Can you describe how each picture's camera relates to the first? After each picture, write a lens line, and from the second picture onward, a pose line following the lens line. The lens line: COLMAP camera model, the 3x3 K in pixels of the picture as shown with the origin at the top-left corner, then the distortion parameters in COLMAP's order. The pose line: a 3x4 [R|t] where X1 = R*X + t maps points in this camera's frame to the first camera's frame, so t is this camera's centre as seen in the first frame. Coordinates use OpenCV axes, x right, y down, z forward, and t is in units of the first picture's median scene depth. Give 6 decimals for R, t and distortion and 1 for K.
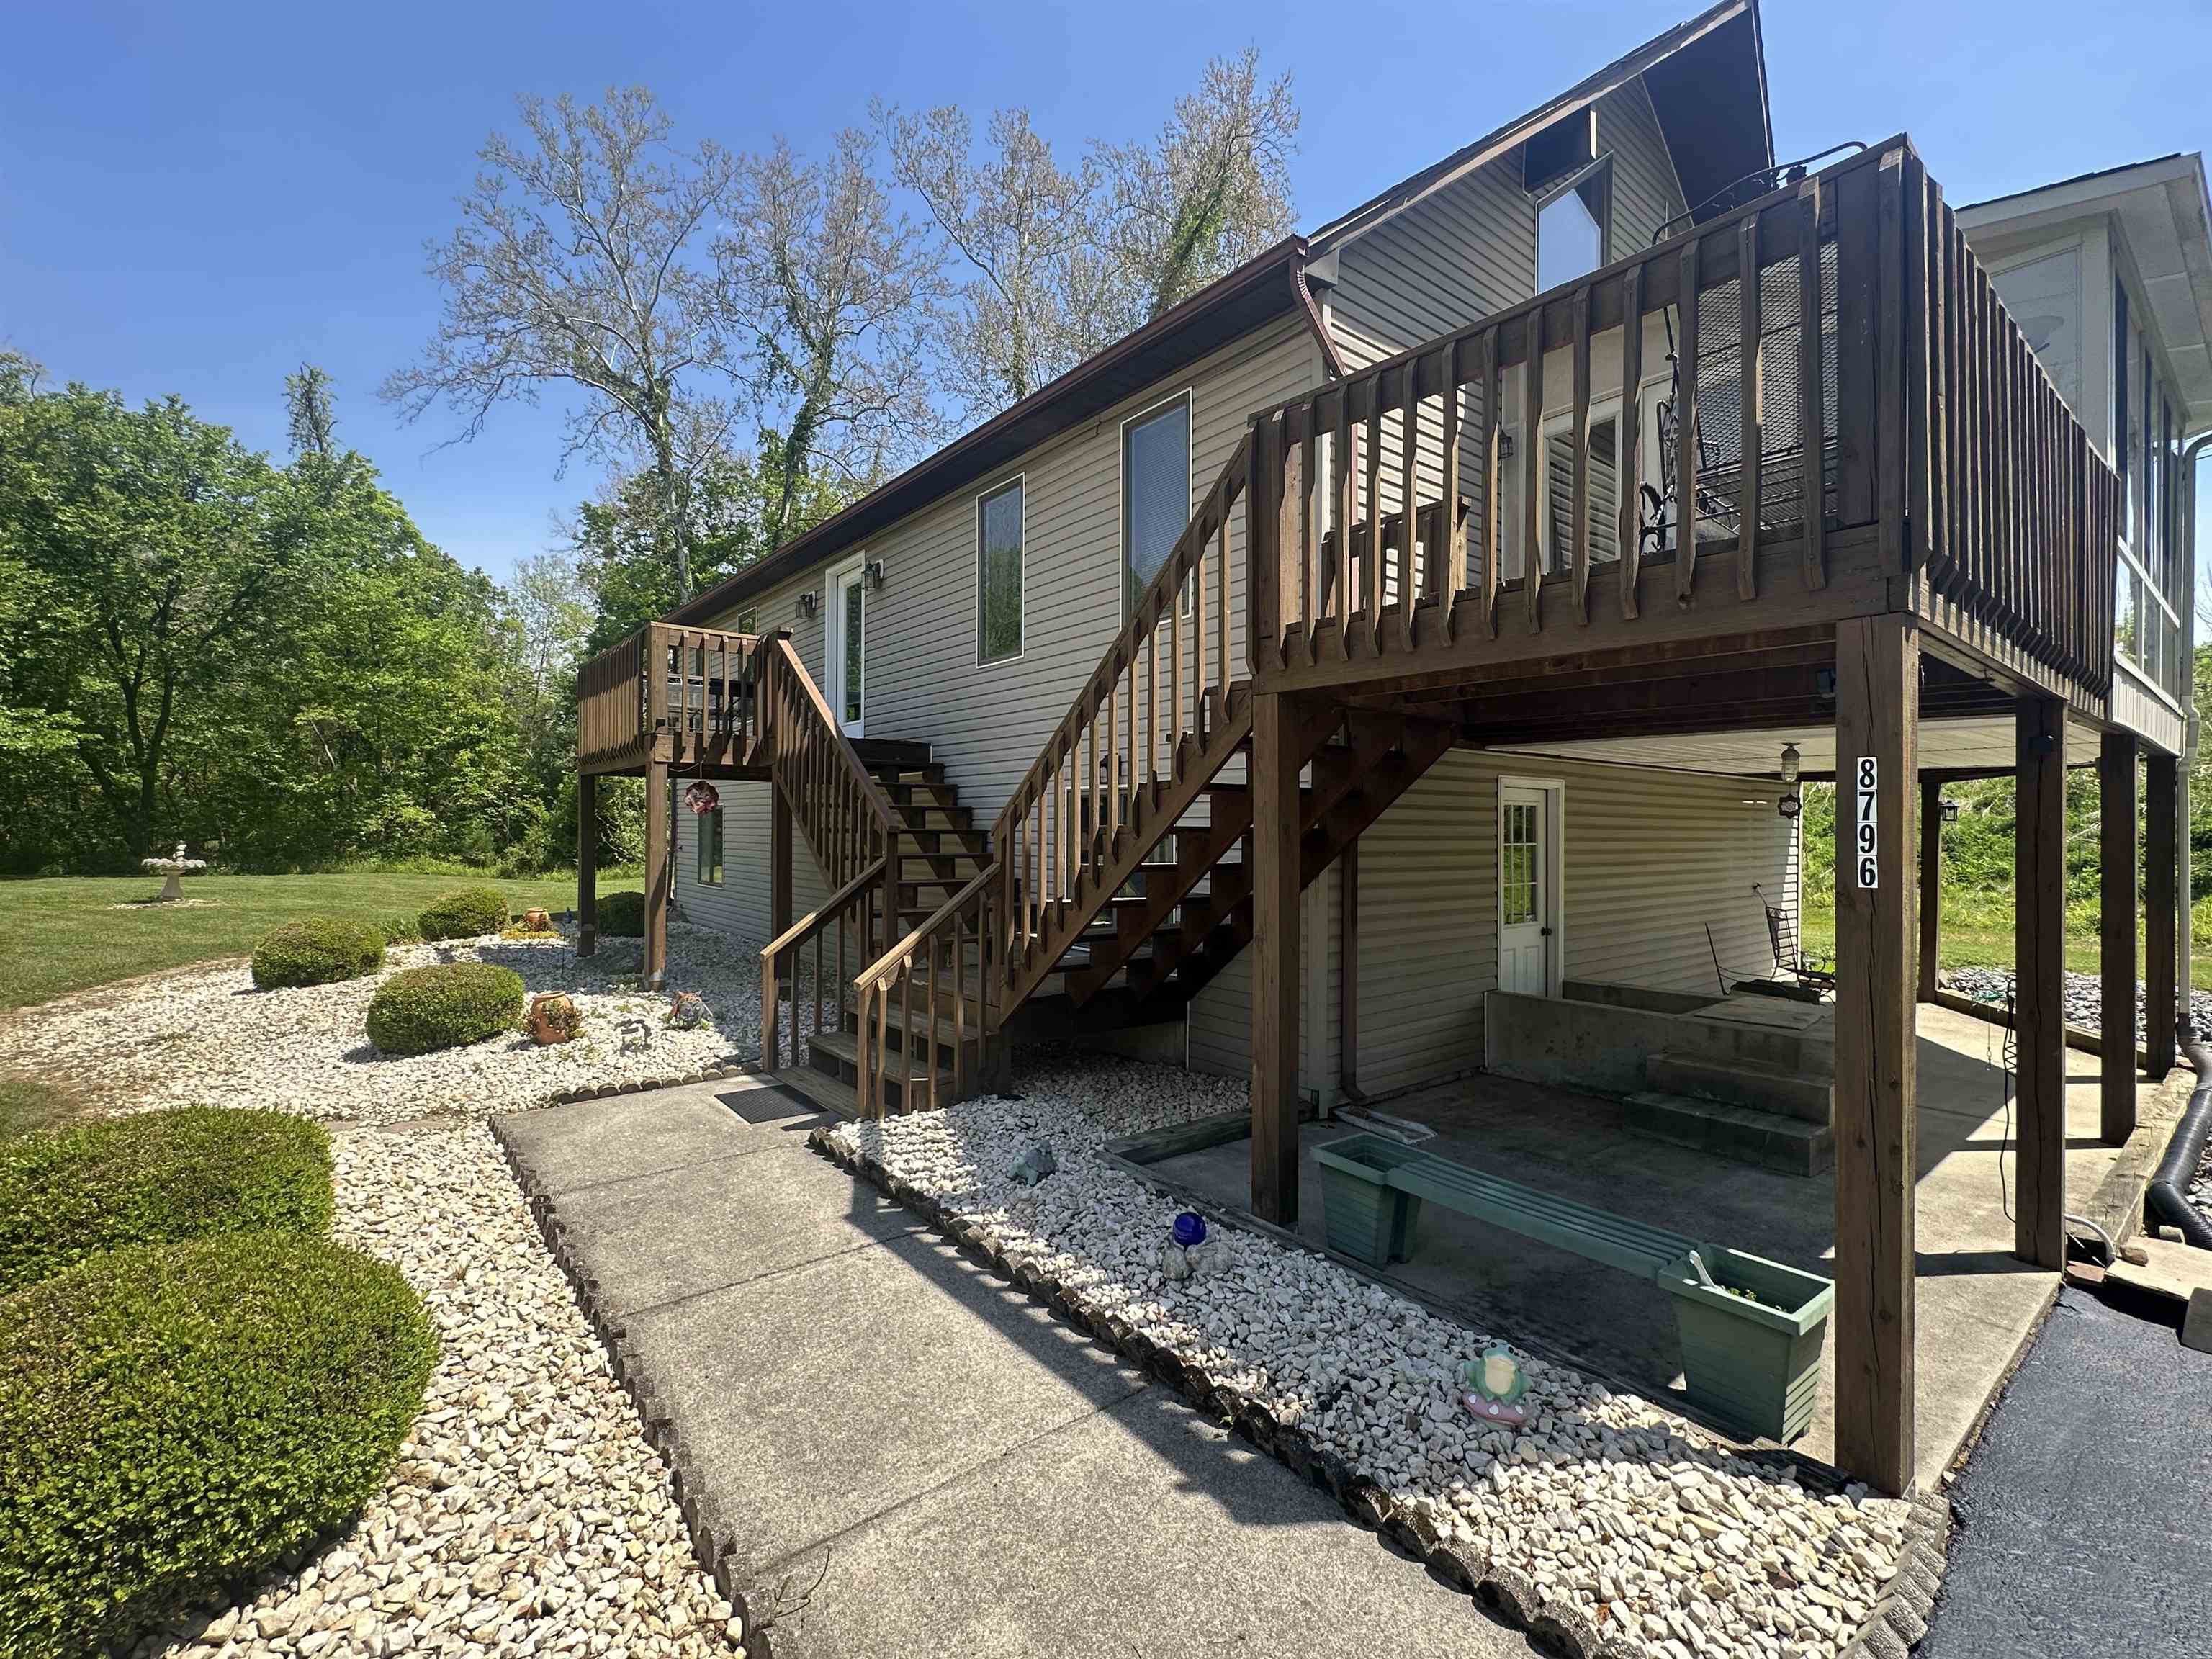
lens RADIAL K [[970.6, 0, 1101.7], [0, 970.6, 838.9], [0, 0, 1]] dist [0.000521, 0.000319]
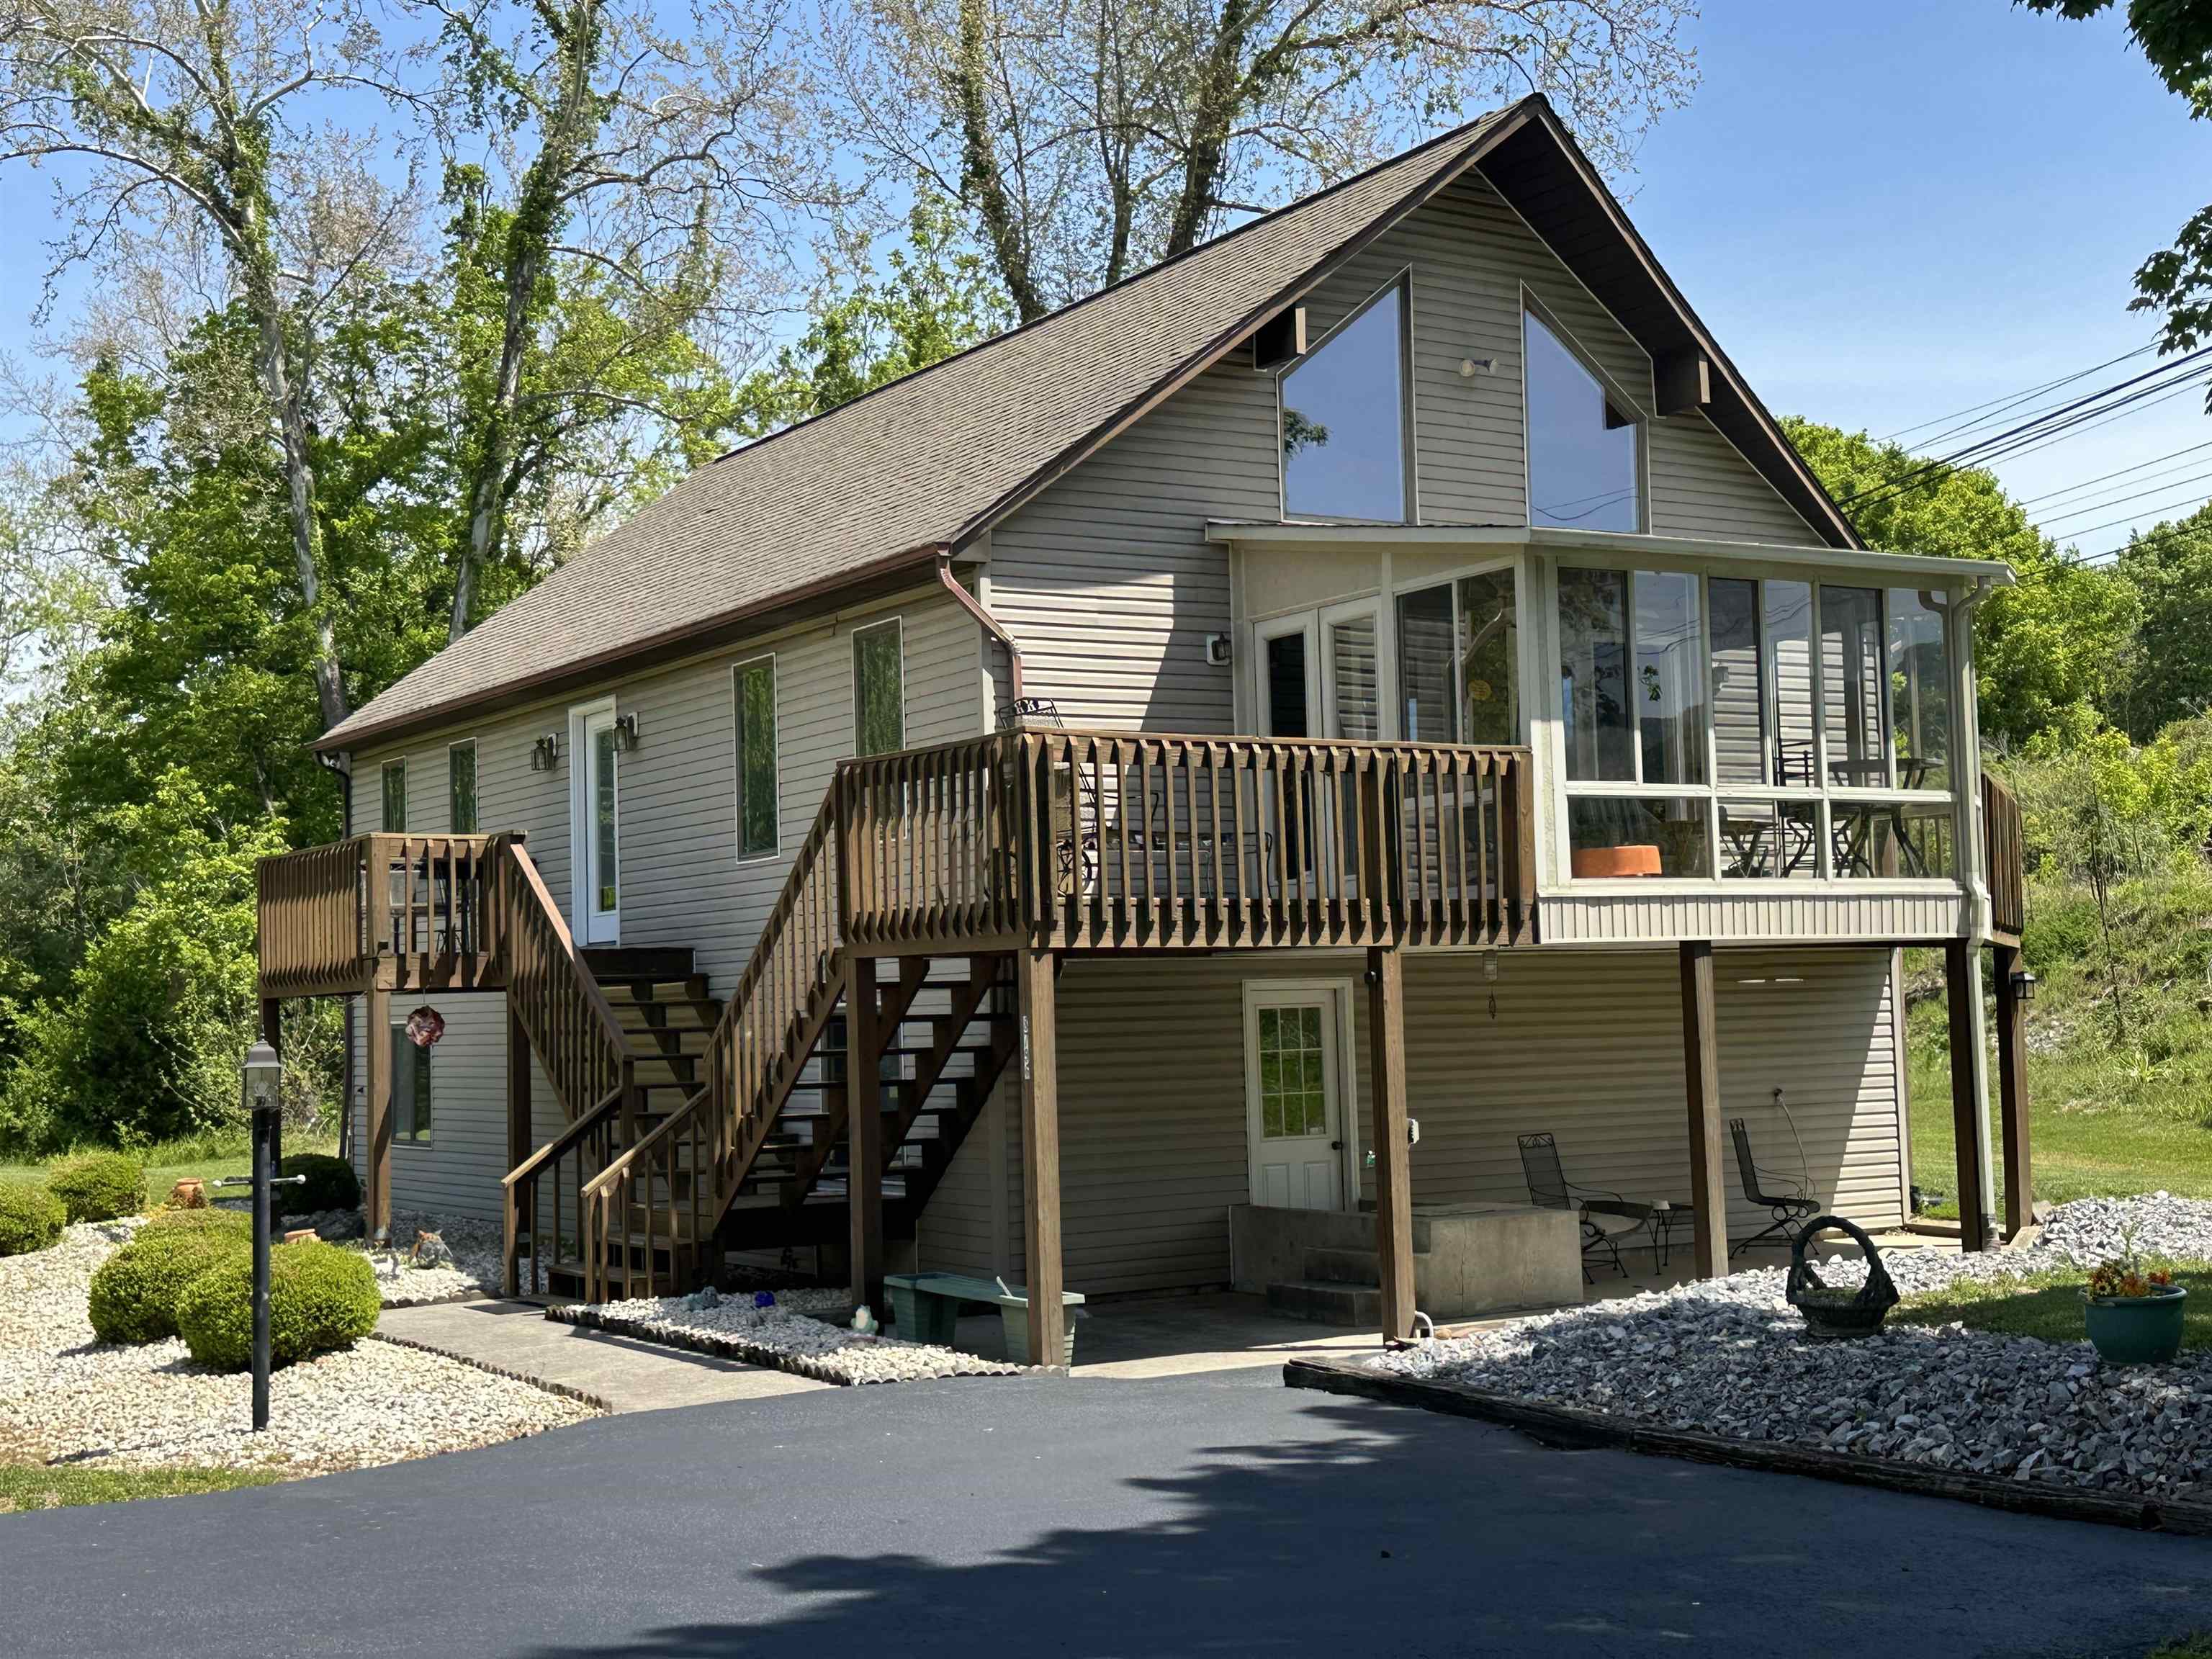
lens RADIAL K [[2801.0, 0, 1110.3], [0, 2801.0, 822.3], [0, 0, 1]] dist [0.075022, 0.000000]
pose [[0.993476, -0.043095, -0.105581, 0.427809], [0.034821, 0.996267, -0.078992, -0.004201], [0.108591, 0.074800, 0.991268, -1.318121]]
